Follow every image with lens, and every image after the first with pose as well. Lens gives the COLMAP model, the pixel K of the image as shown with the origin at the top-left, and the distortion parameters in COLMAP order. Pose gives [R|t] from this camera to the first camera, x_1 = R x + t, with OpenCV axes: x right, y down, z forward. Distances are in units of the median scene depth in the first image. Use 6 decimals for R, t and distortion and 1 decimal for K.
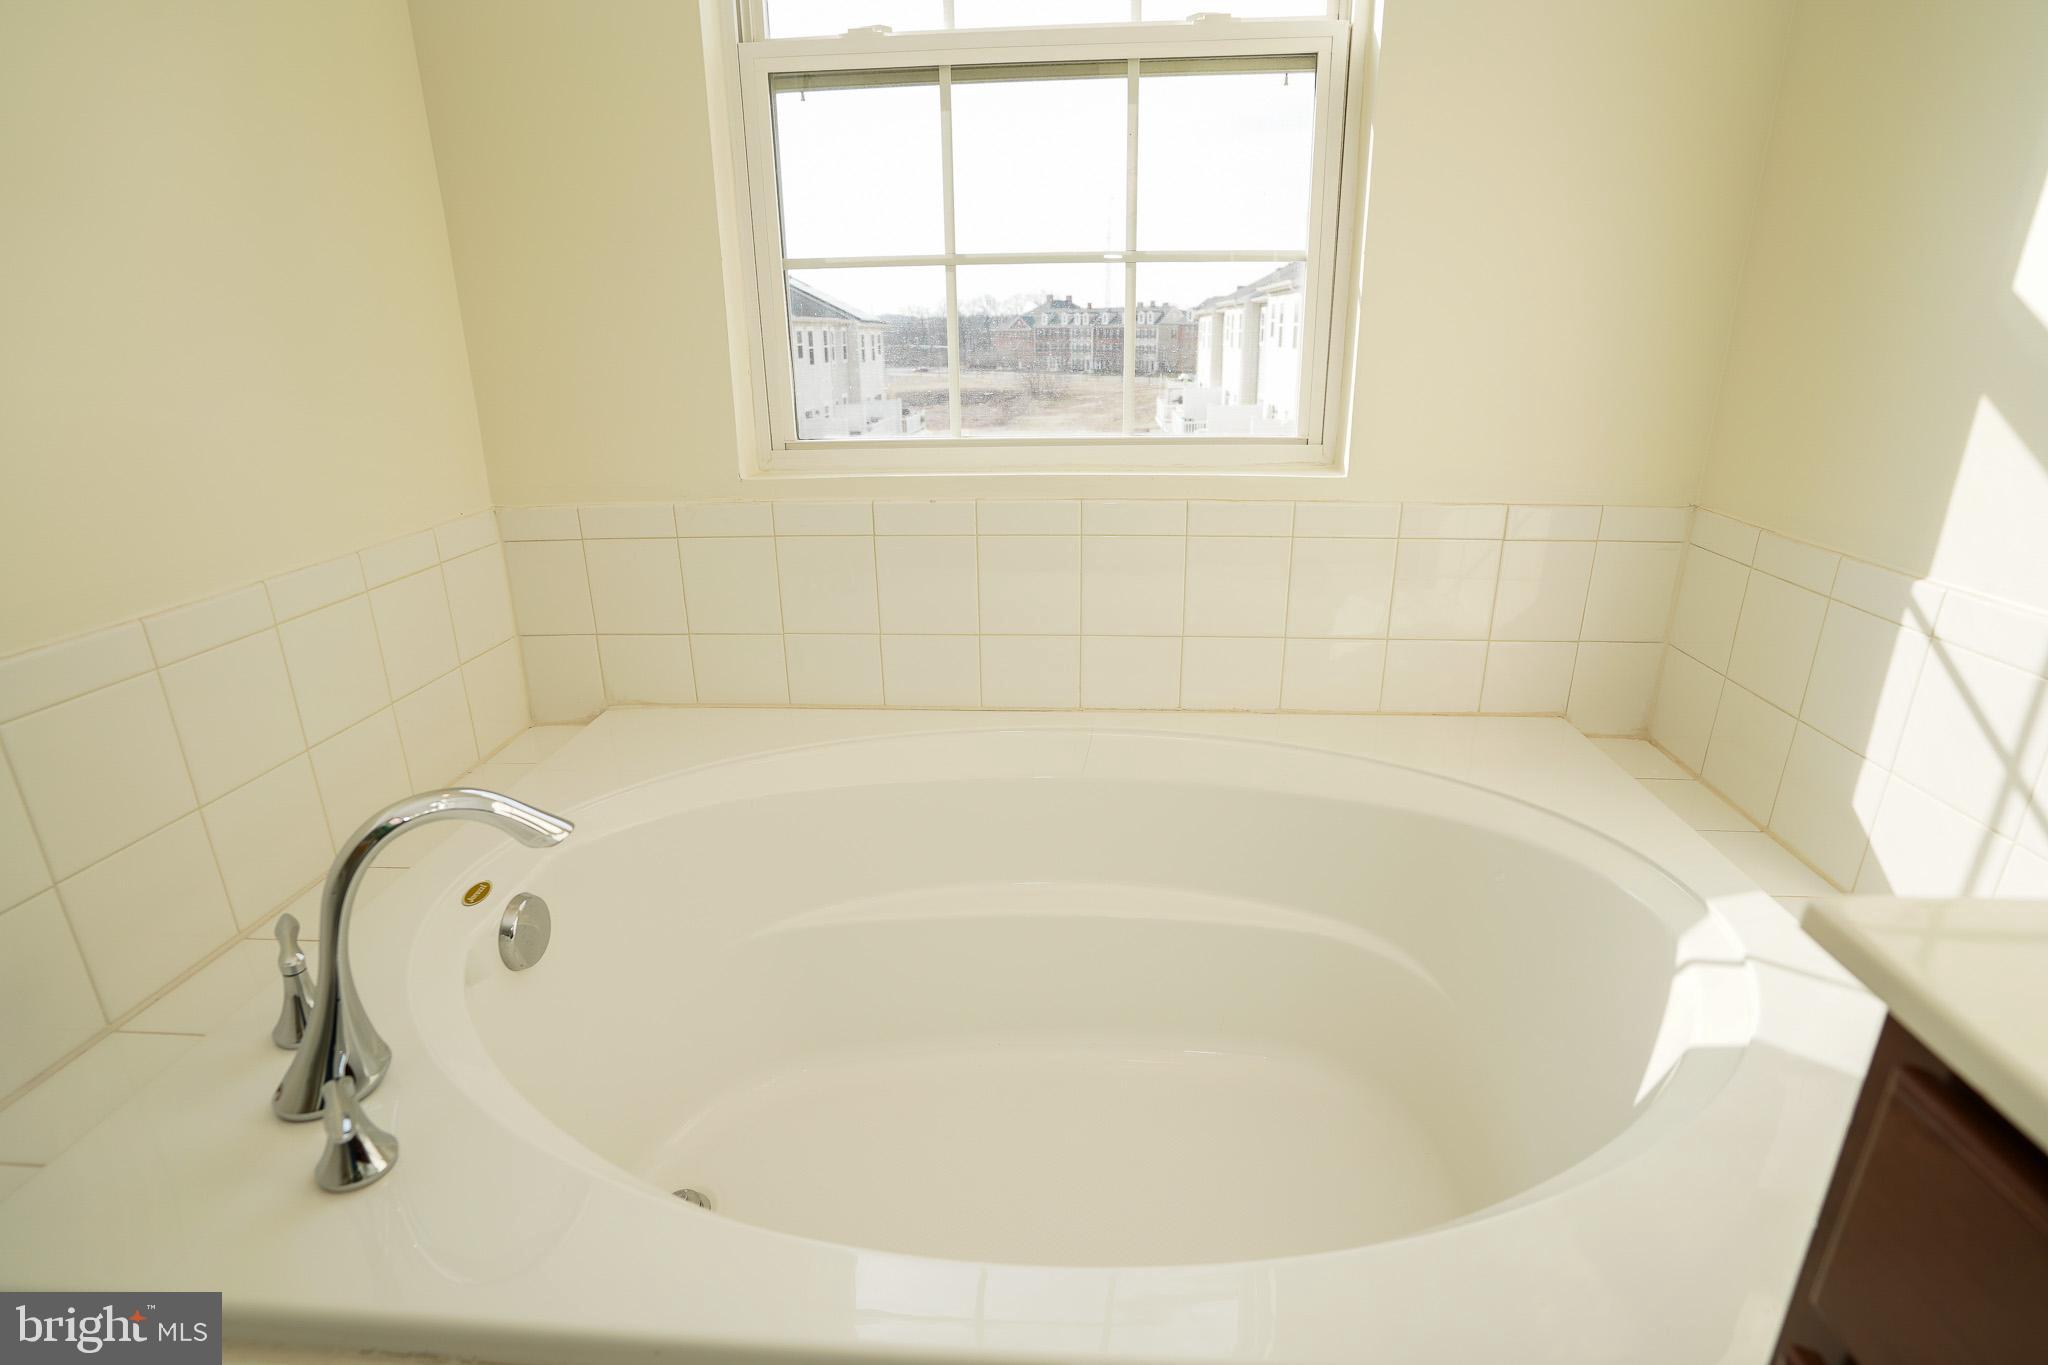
lens RADIAL K [[1021.0, 0, 1021.5], [0, 1021.0, 675.3], [0, 0, 1]] dist [-0.077925, 0.039776]
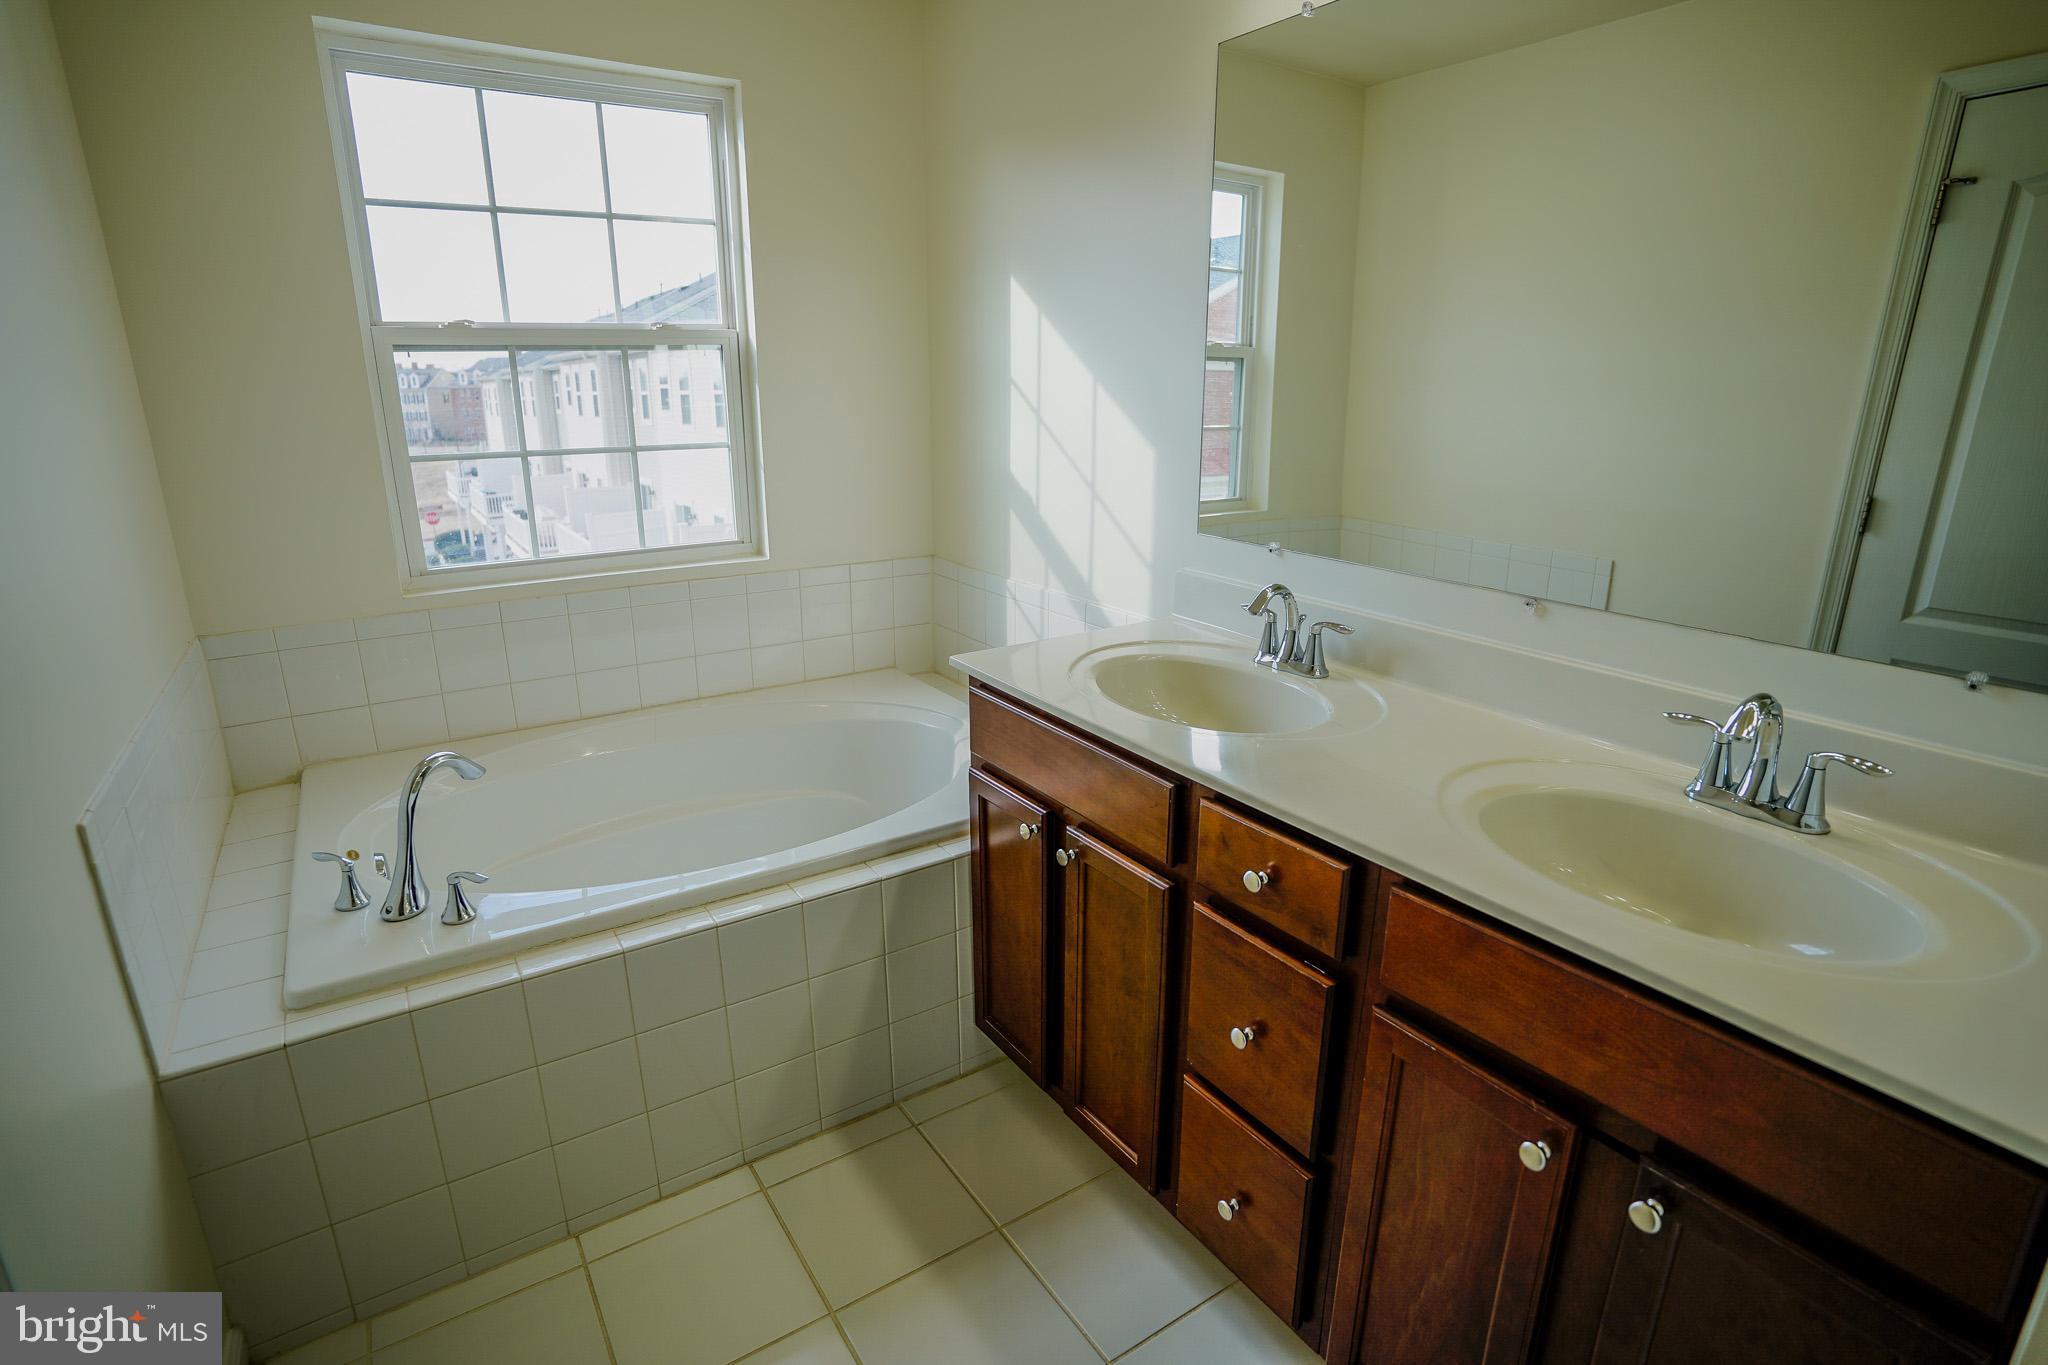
lens RADIAL K [[1021.0, 0, 1021.5], [0, 1021.0, 675.3], [0, 0, 1]] dist [-0.077925, 0.039776]
pose [[0.797370, -0.158700, 0.582251, -0.391625], [0.190971, 0.981577, 0.006015, 0.085821], [-0.572478, 0.106397, 0.812987, -0.703721]]
